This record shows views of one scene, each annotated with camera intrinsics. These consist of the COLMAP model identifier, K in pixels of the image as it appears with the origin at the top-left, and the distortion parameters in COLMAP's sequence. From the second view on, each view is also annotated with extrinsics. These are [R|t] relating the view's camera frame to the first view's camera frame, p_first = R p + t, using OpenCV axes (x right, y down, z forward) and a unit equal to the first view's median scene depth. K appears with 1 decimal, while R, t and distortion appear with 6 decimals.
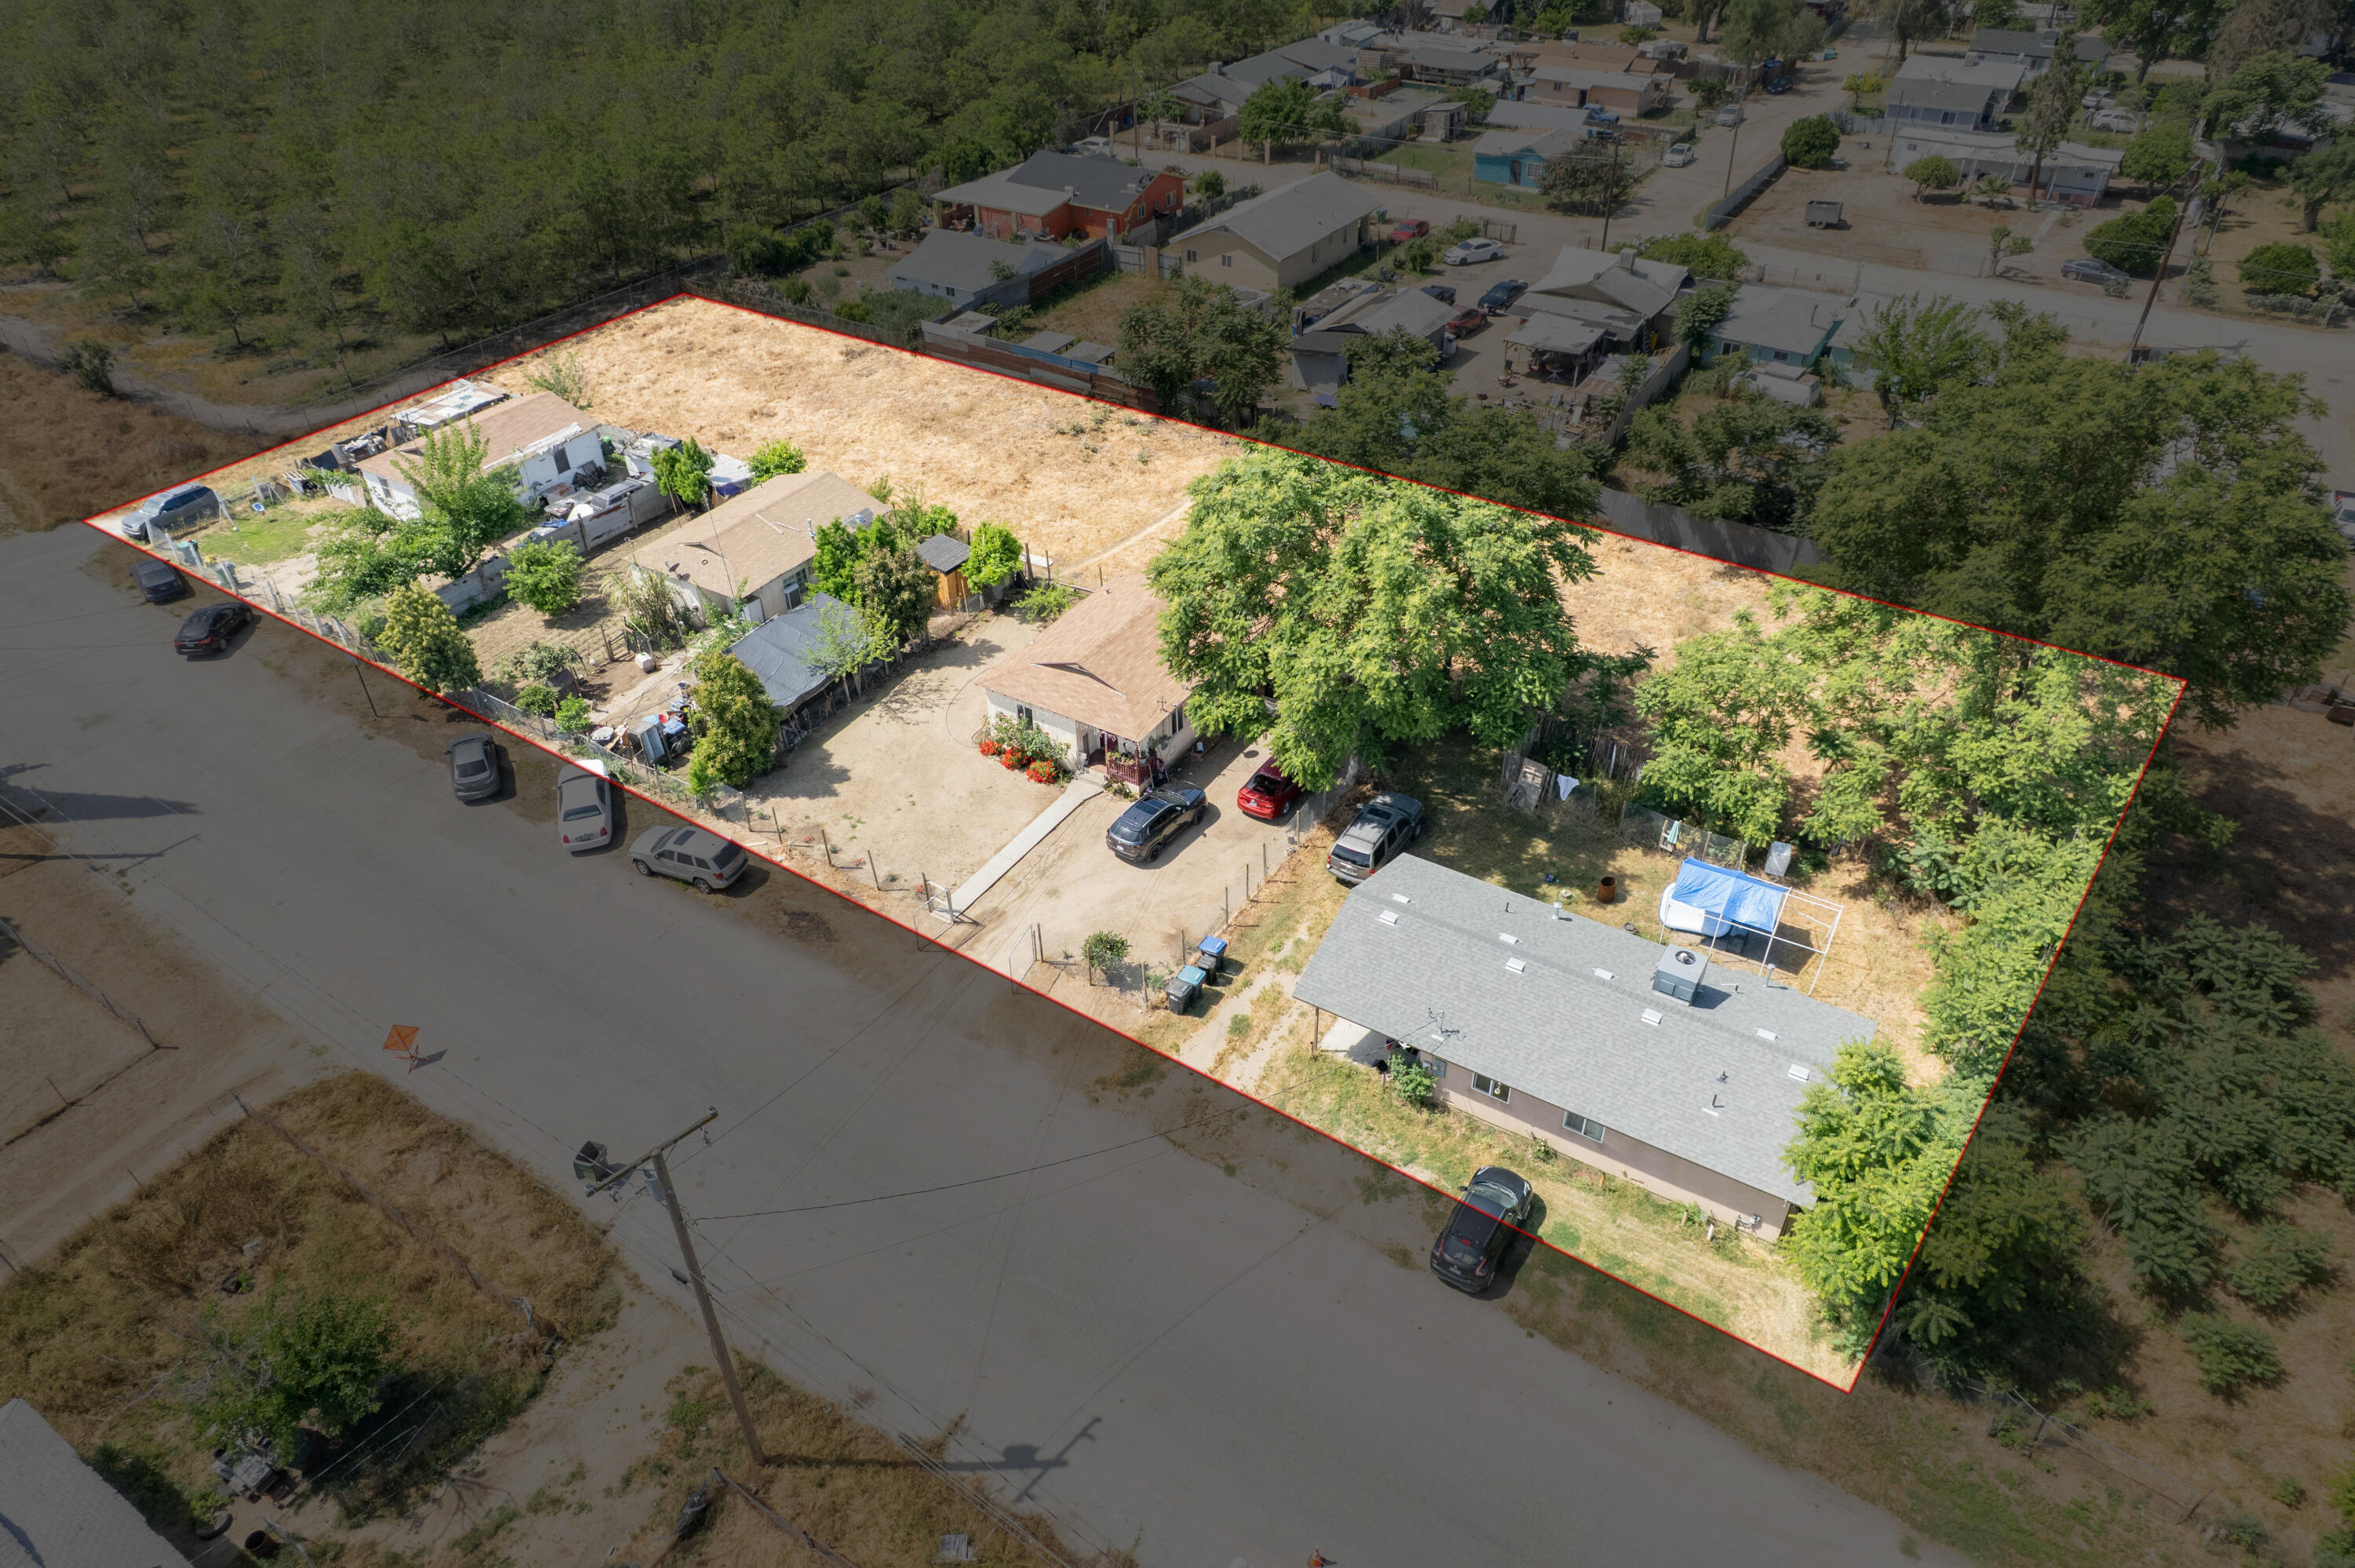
lens RADIAL K [[1504.0, 0, 1173.1], [0, 1504.0, 786.8], [0, 0, 1]] dist [-0.049053, 0.025561]
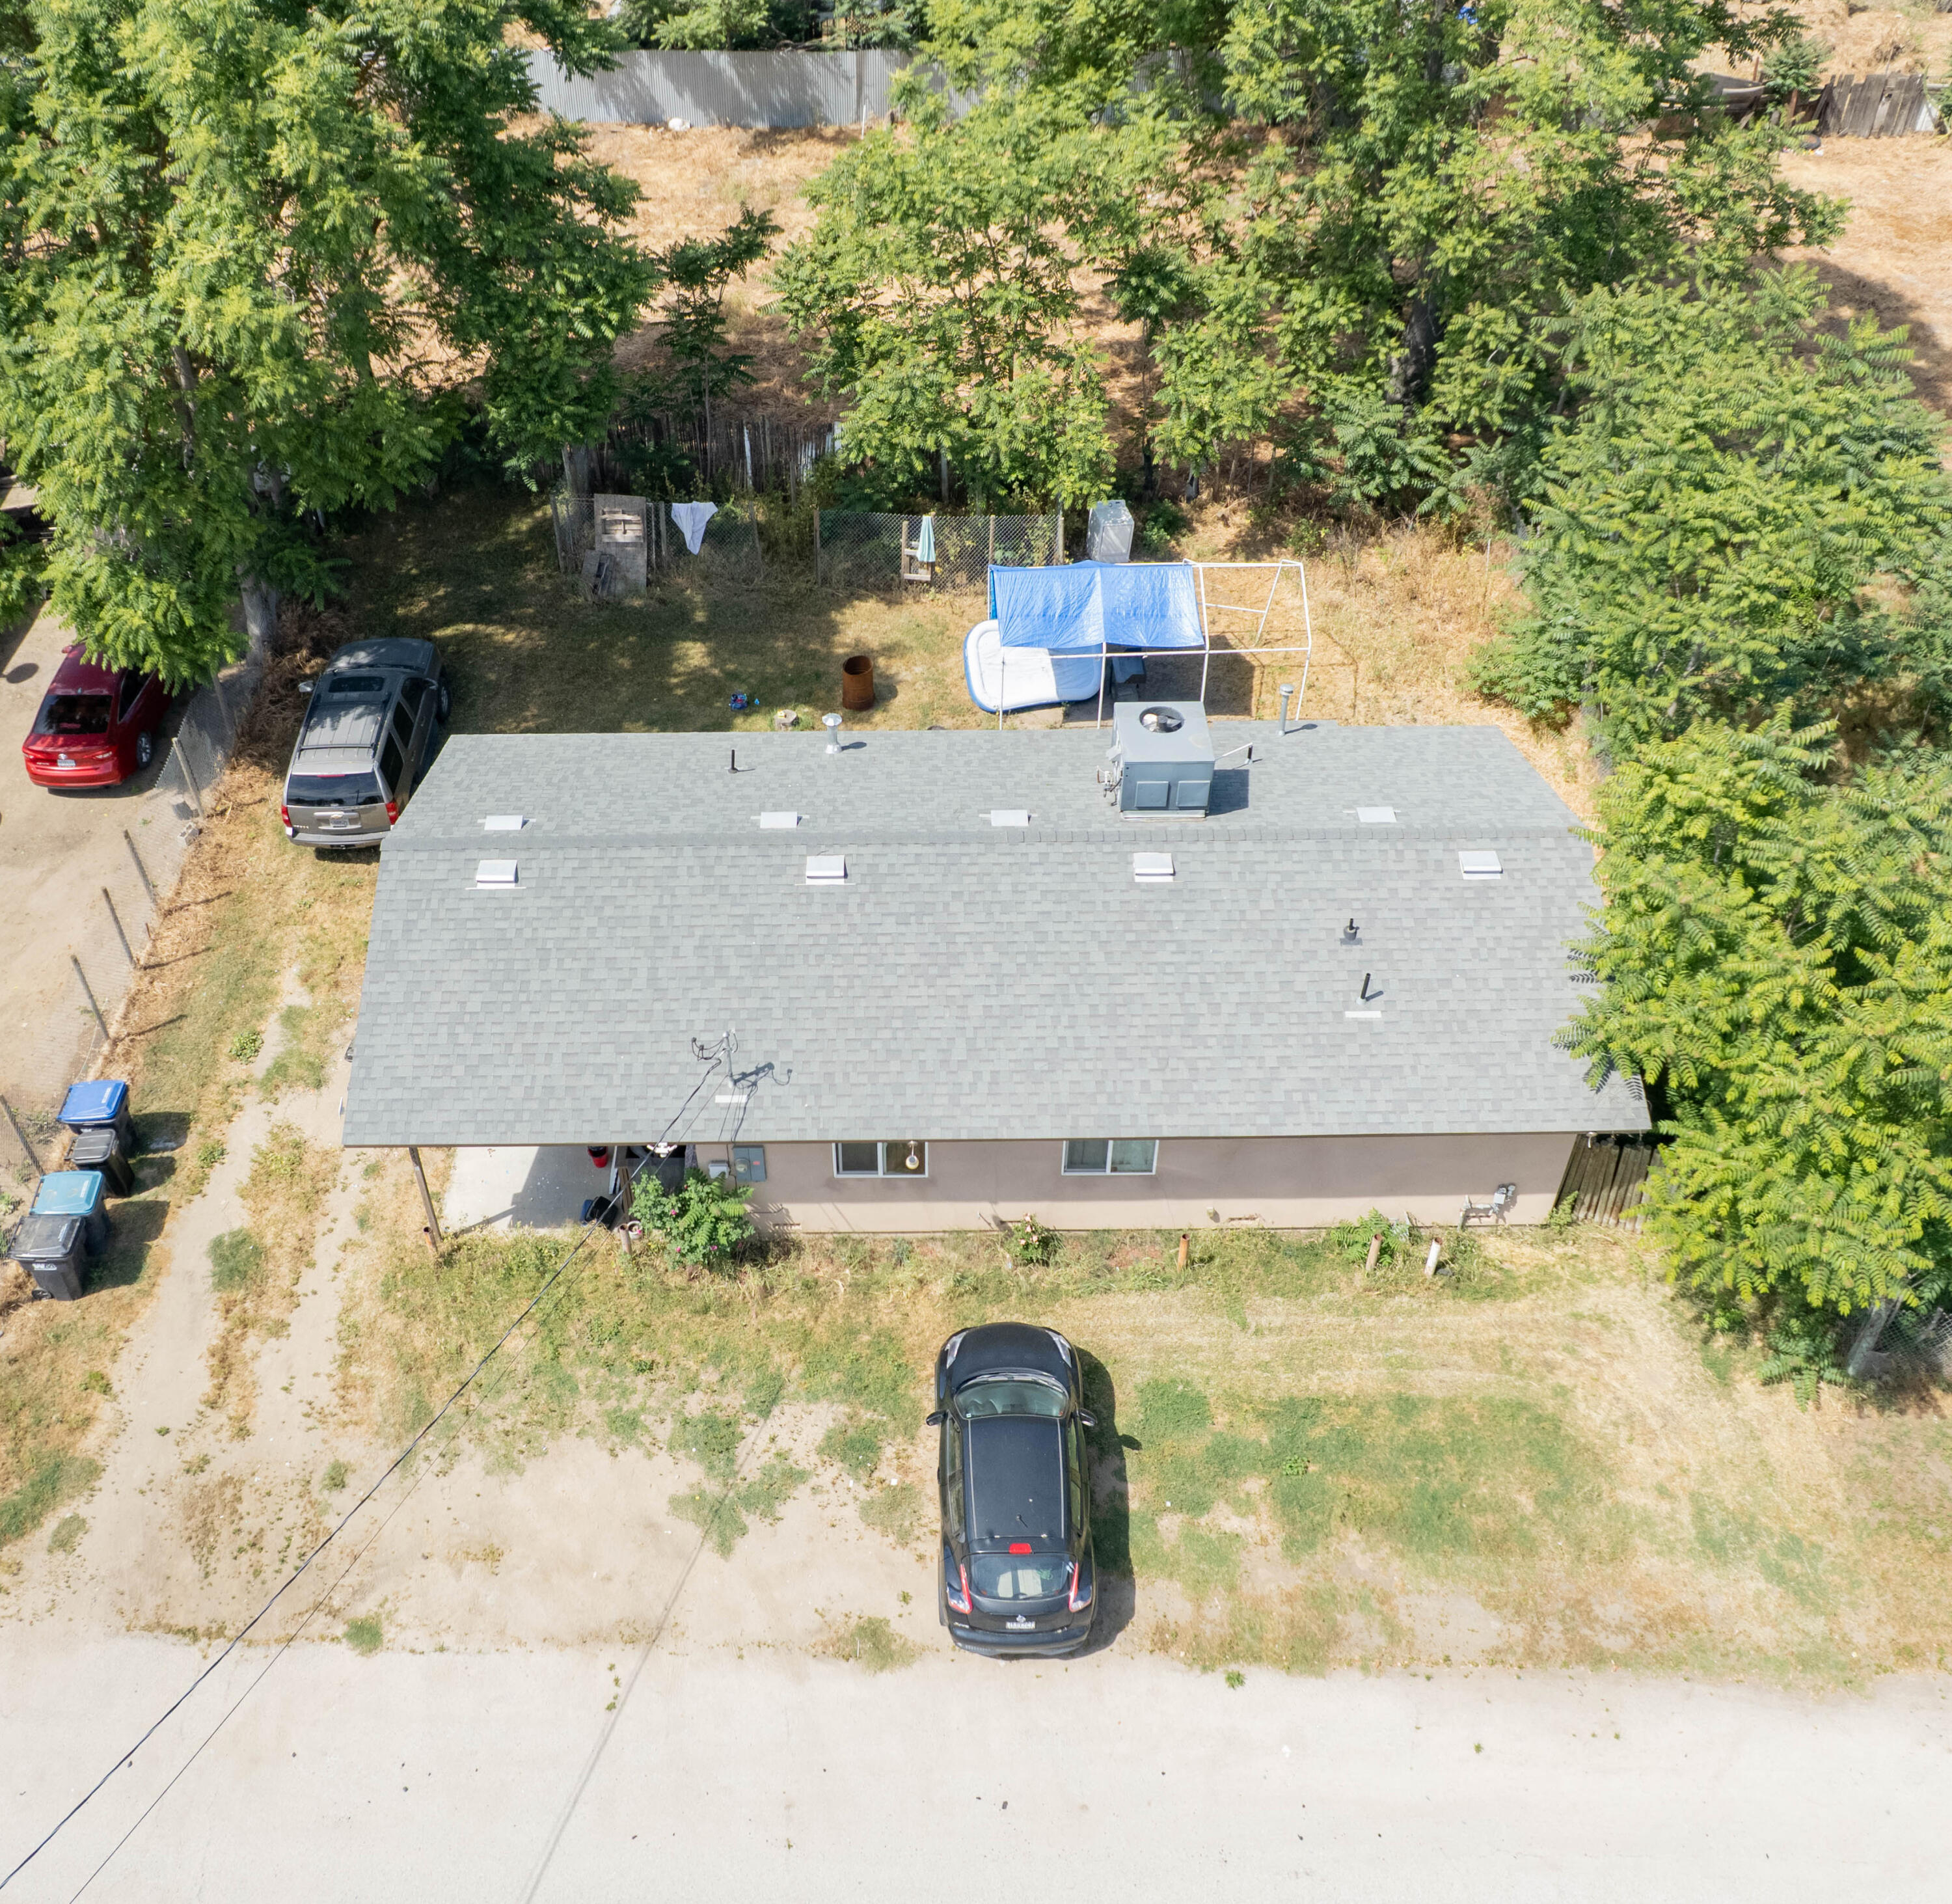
lens RADIAL K [[1973.5, 0, 892.9], [0, 1973.5, 883.5], [0, 0, 1]] dist [-0.031678, 0.000000]
pose [[0.843397, -0.348215, 0.409179, 0.011865], [0.317490, 0.937371, 0.143301, 0.041592], [-0.433452, 0.009051, 0.901131, 0.418052]]
